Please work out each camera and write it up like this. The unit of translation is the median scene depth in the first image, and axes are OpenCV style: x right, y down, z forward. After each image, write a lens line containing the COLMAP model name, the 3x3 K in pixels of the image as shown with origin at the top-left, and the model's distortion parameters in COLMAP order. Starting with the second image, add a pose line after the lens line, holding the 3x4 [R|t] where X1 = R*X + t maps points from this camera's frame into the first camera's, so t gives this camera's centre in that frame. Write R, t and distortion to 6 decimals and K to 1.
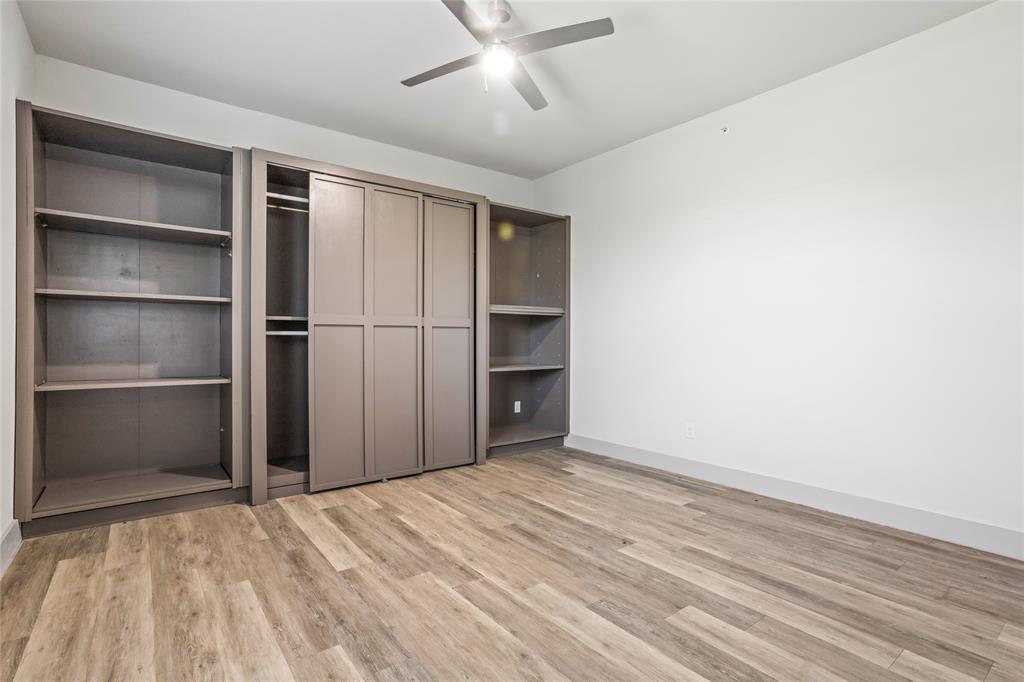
lens RADIAL K [[492.6, 0, 507.8], [0, 492.6, 340.3], [0, 0, 1]] dist [-0.026597, 0.014446]
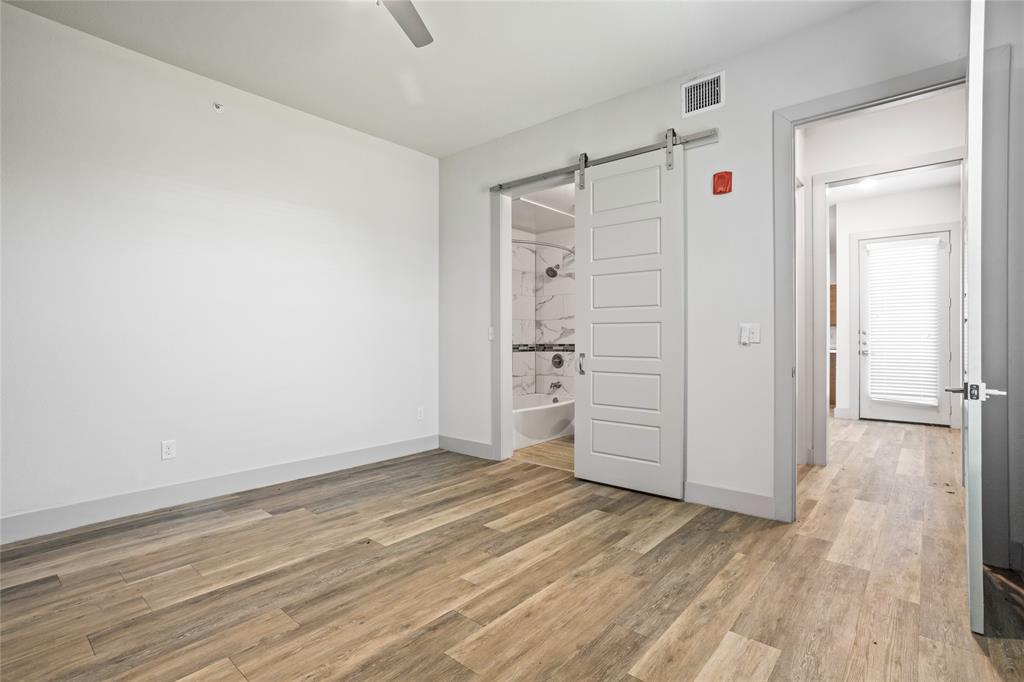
lens RADIAL K [[492.6, 0, 515.5], [0, 492.6, 338.5], [0, 0, 1]] dist [-0.026597, 0.014446]
pose [[-0.205488, -0.004564, 0.978649, -0.837094], [0.001103, 0.999987, 0.004895, 0.001794], [-0.978659, 0.002085, -0.205480, 0.983407]]
